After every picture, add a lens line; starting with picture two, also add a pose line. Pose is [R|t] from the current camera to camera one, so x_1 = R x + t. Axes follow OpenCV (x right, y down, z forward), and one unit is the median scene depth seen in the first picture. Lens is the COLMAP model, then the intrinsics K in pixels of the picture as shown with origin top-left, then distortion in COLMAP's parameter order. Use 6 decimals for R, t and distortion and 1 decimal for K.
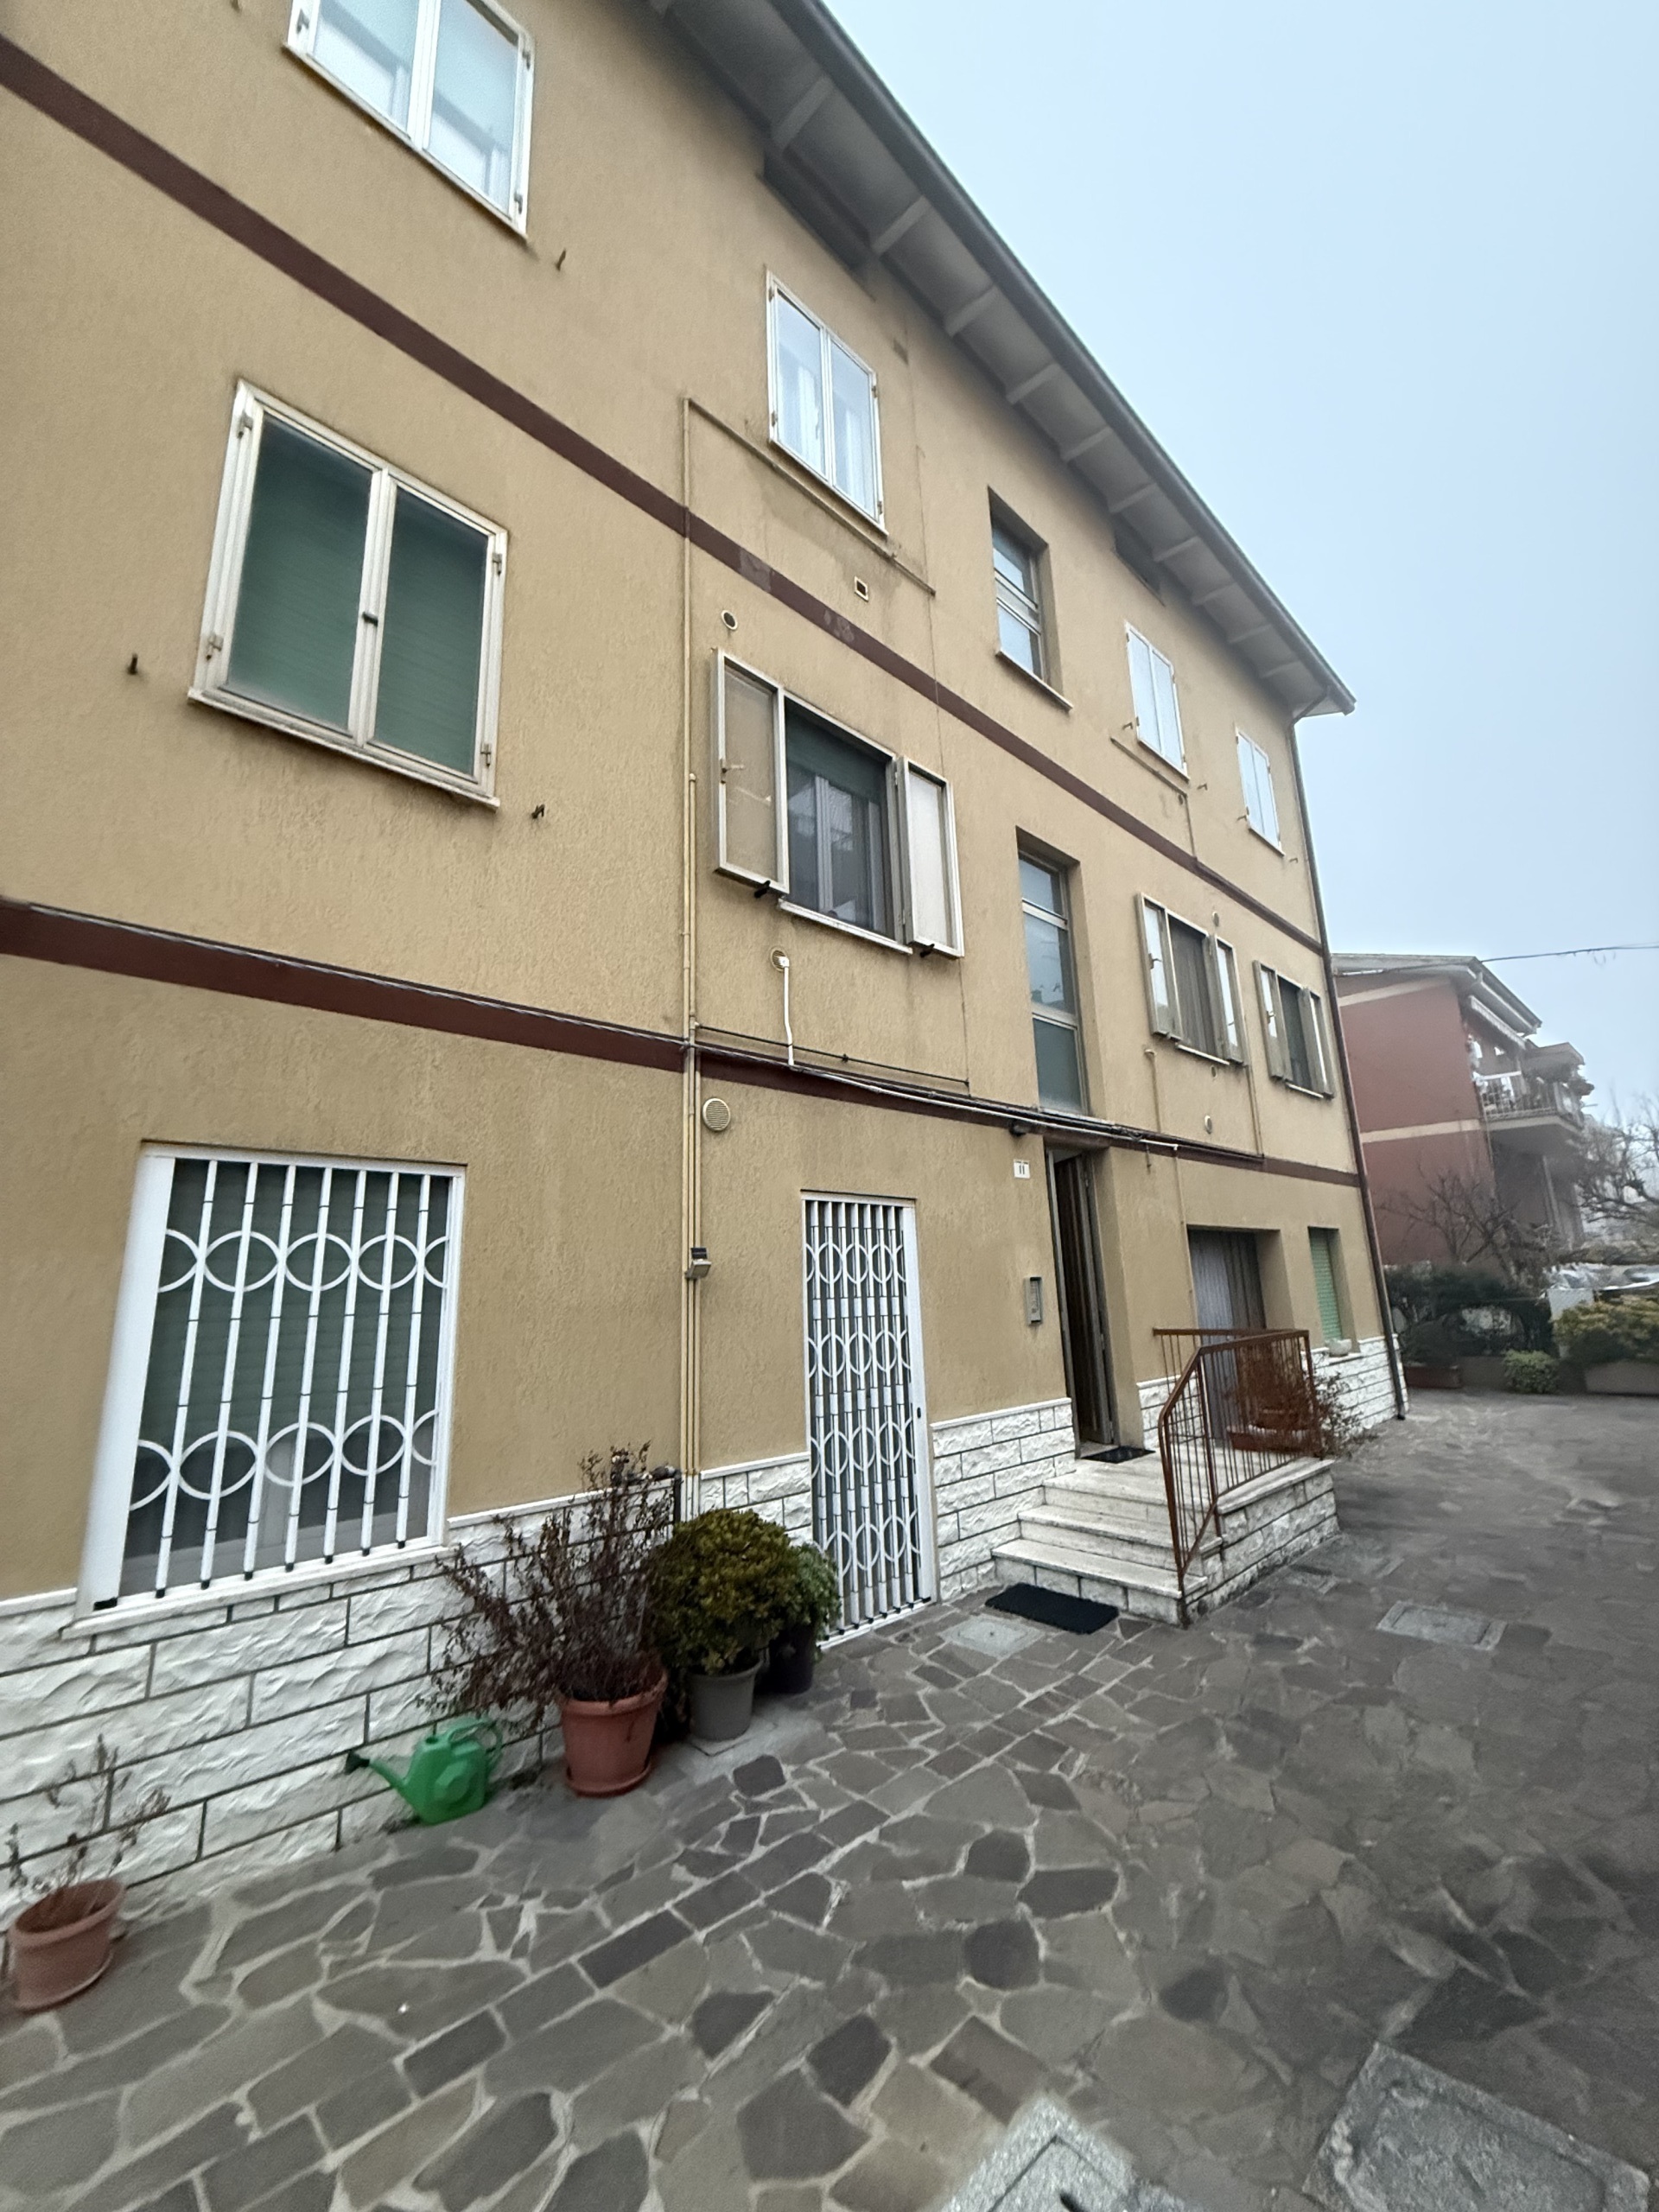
lens RADIAL K [[874.6, 0, 825.3], [0, 874.6, 1098.8], [0, 0, 1]] dist [-0.000542, -0.000351]
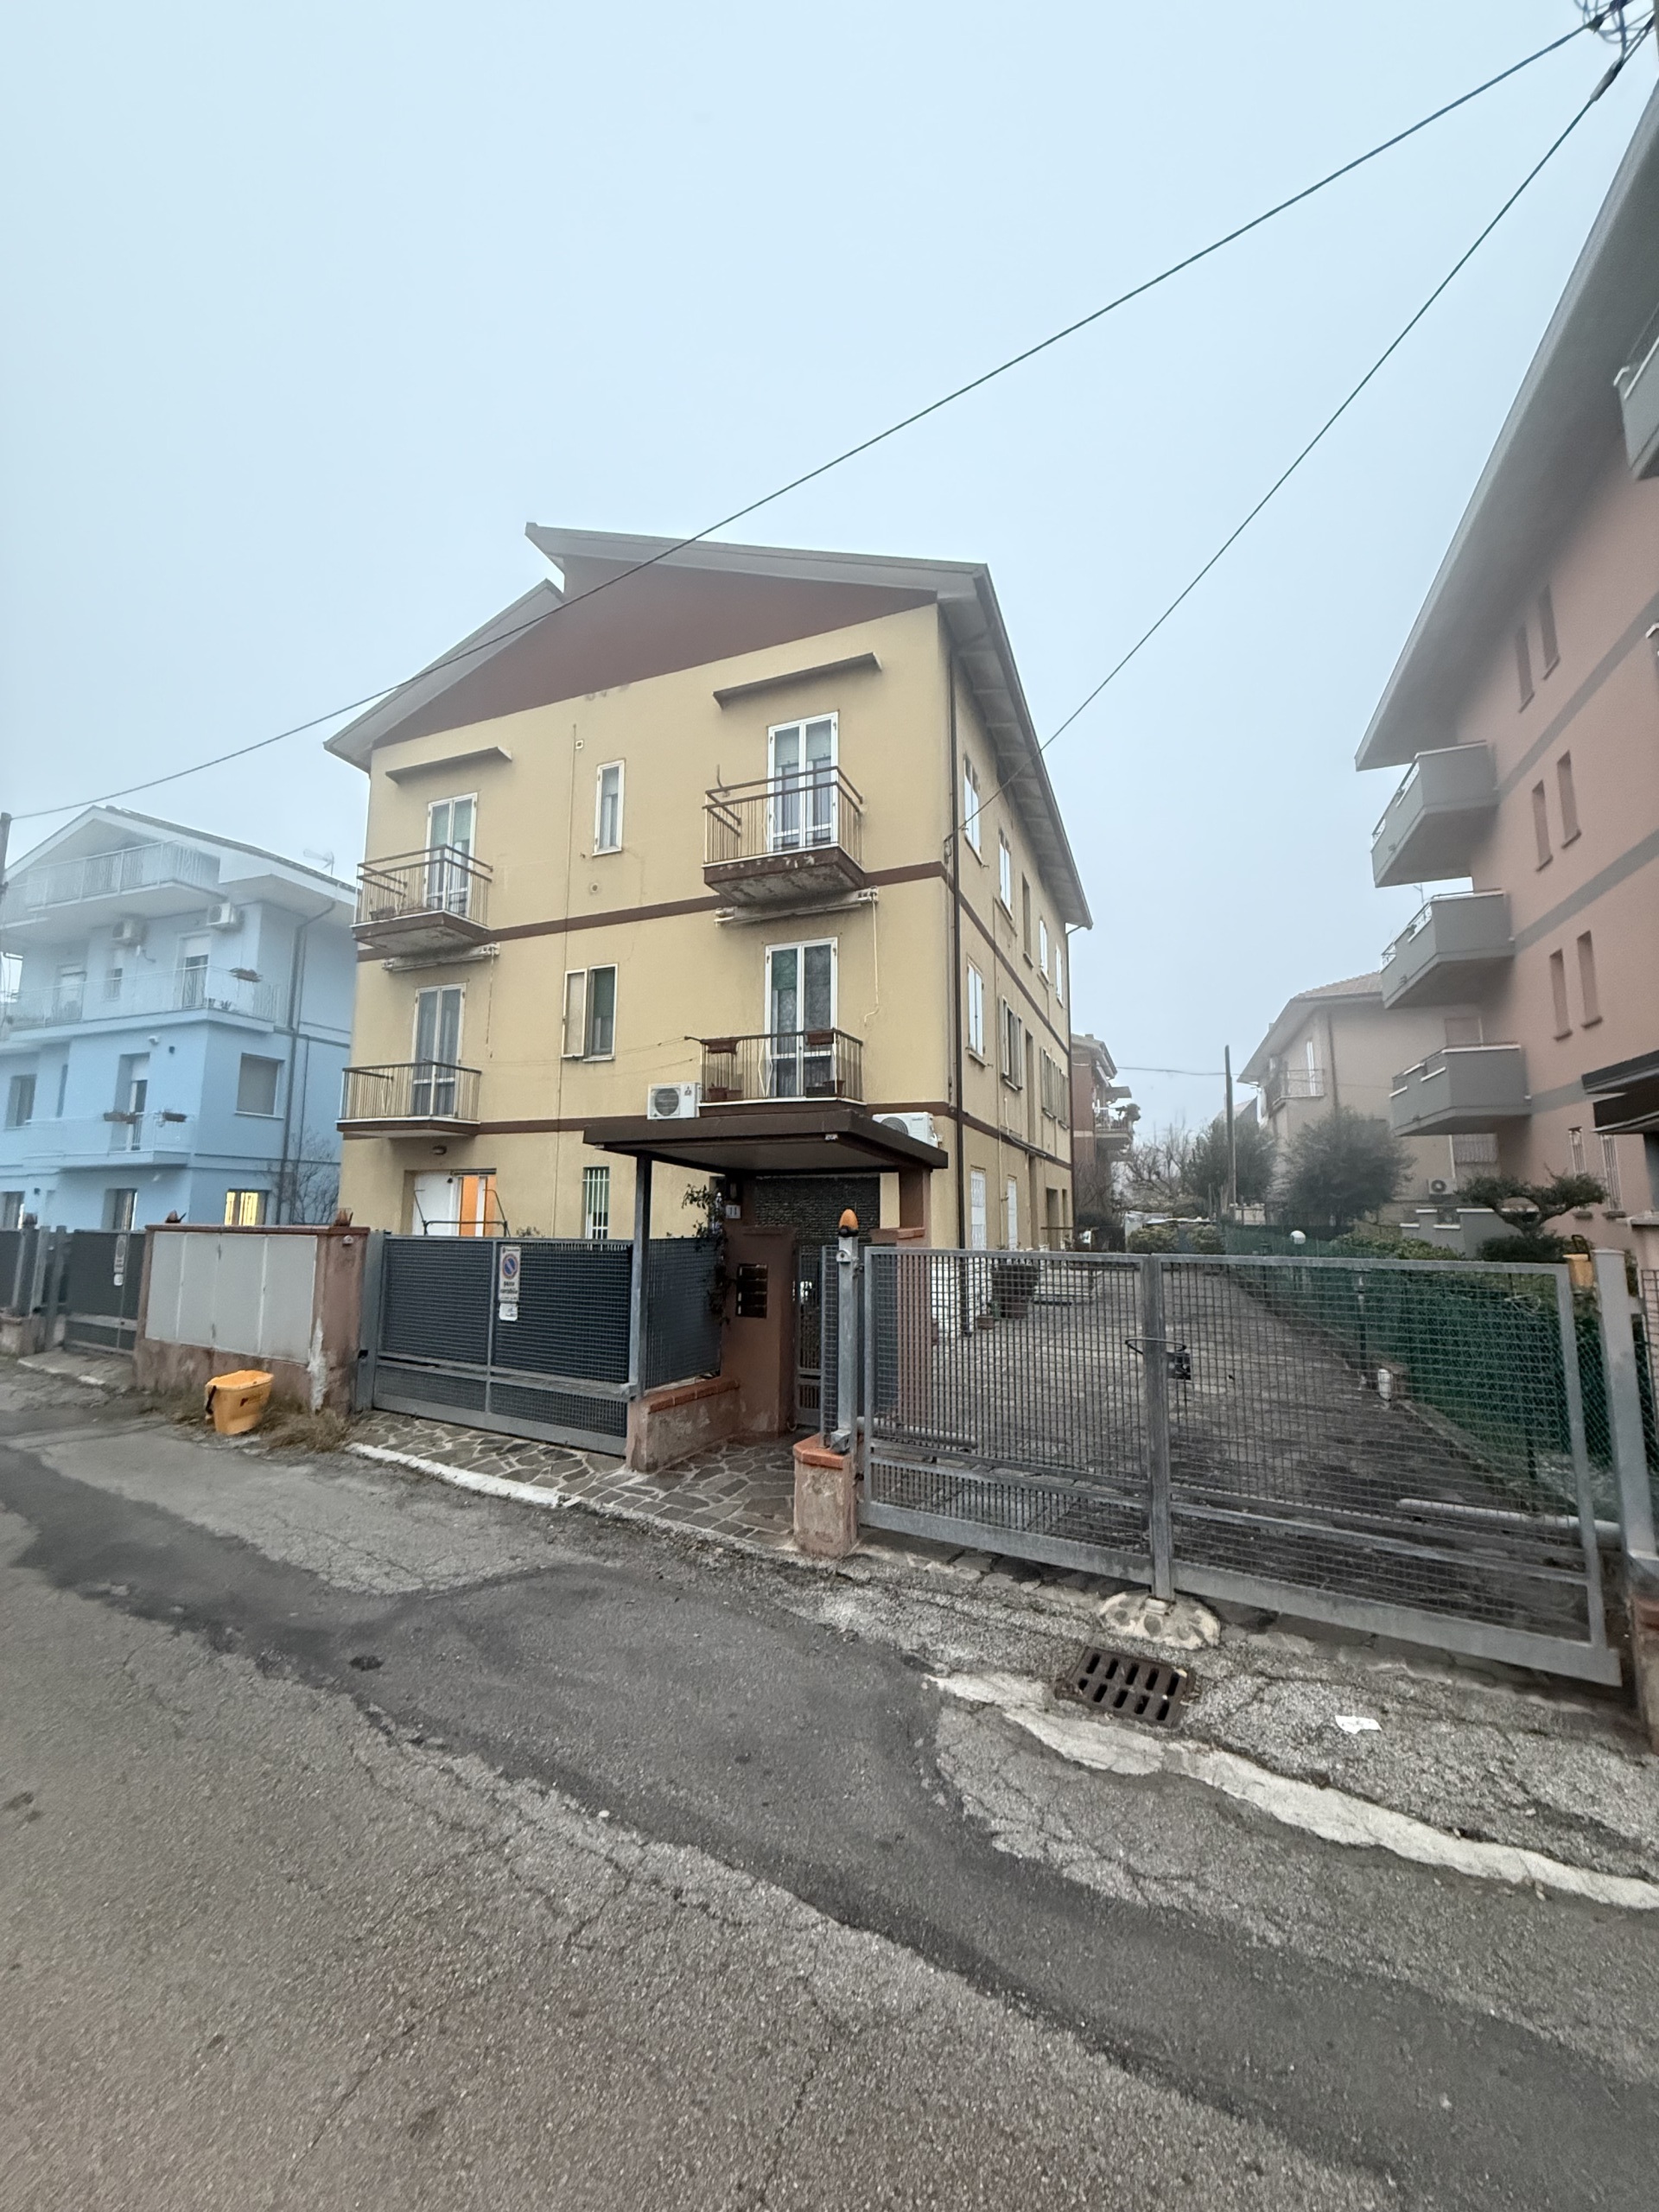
lens RADIAL K [[874.6, 0, 825.9], [0, 874.6, 1103.3], [0, 0, 1]] dist [-0.000542, -0.000351]
pose [[0.905206, 0.090800, 0.415161, -1.534914], [-0.124953, 0.990593, 0.055792, -0.194529], [-0.406189, -0.102378, 0.908036, -1.237720]]
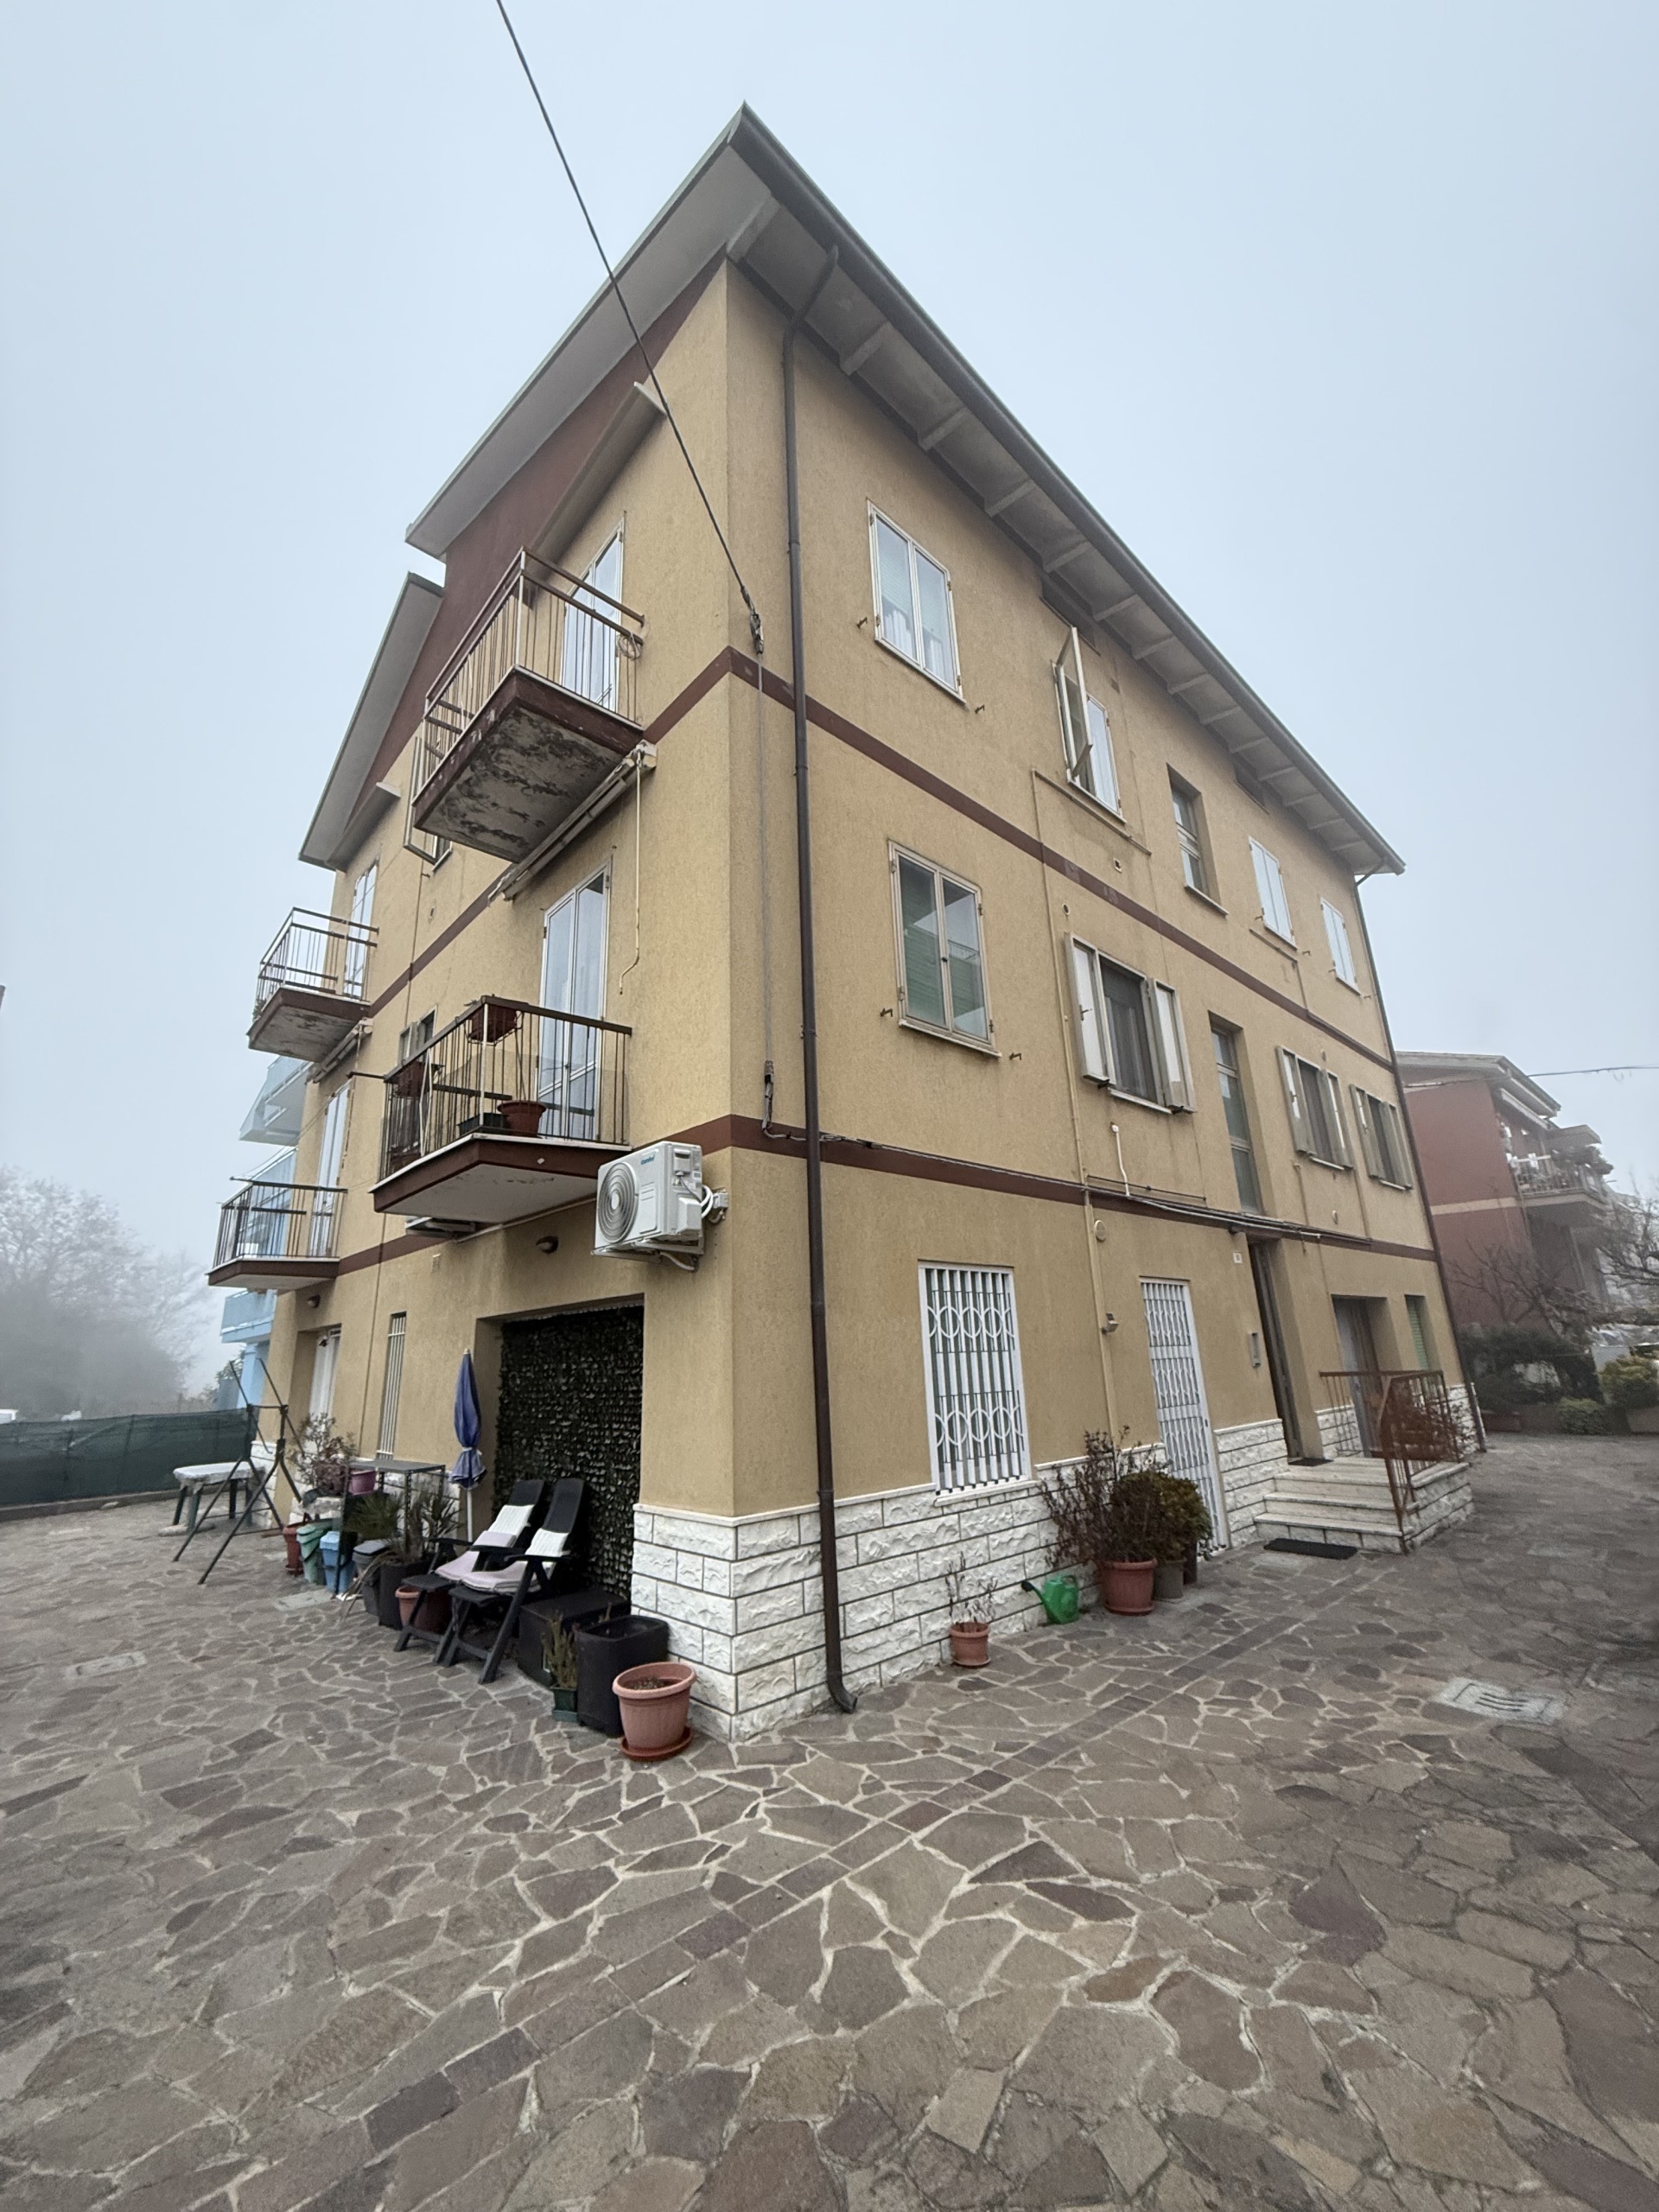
lens RADIAL K [[874.6, 0, 826.3], [0, 874.6, 1101.1], [0, 0, 1]] dist [-0.000542, -0.000351]
pose [[0.999981, -0.005577, -0.002741, -0.460955], [0.005373, 0.997565, -0.069536, -0.081679], [0.003122, 0.069520, 0.997576, -0.469473]]
